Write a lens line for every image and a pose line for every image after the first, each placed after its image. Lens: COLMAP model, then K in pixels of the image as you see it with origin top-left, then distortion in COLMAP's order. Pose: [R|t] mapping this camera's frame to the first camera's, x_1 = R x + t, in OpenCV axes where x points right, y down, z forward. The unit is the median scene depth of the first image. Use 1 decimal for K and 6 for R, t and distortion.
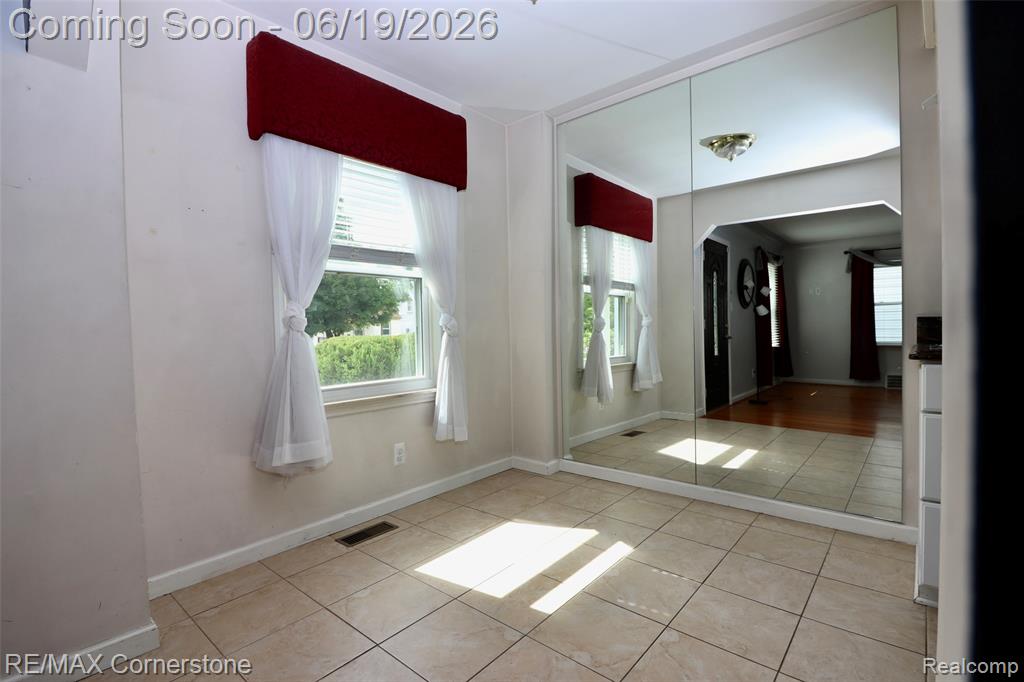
lens RADIAL K [[478.7, 0, 512.0], [0, 478.7, 341.0], [0, 0, 1]] dist [0.000586, -0.013271]
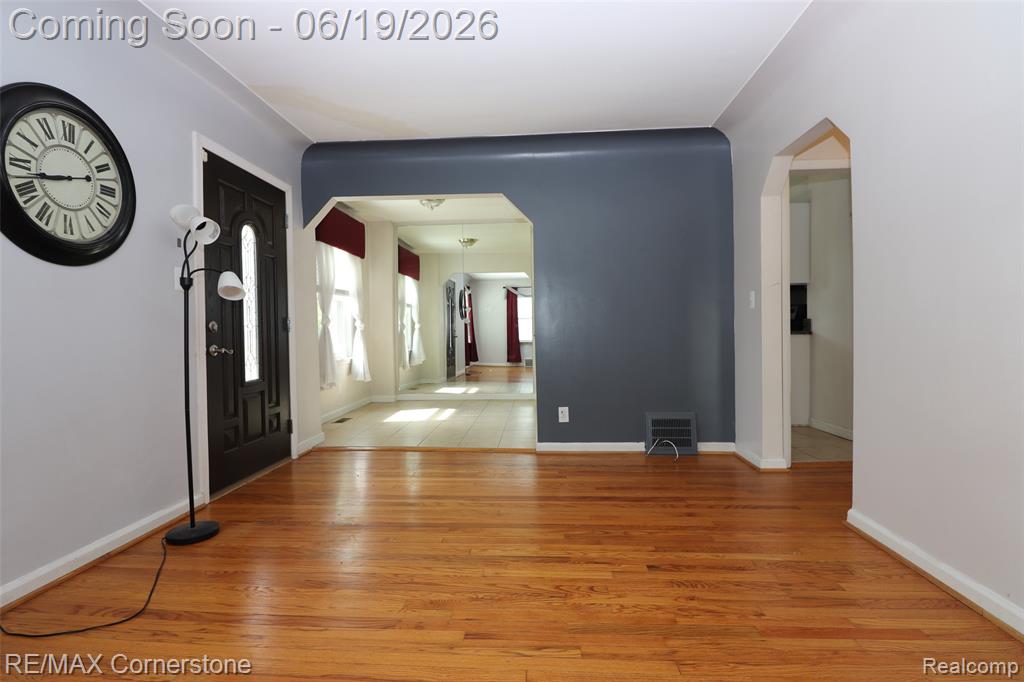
lens RADIAL K [[478.7, 0, 512.0], [0, 478.7, 341.0], [0, 0, 1]] dist [0.000586, -0.013271]
pose [[0.795815, 0.011632, 0.605427, -0.490980], [-0.006119, 0.999919, -0.011169, 0.029978], [-0.605508, 0.005184, 0.795822, -0.586605]]
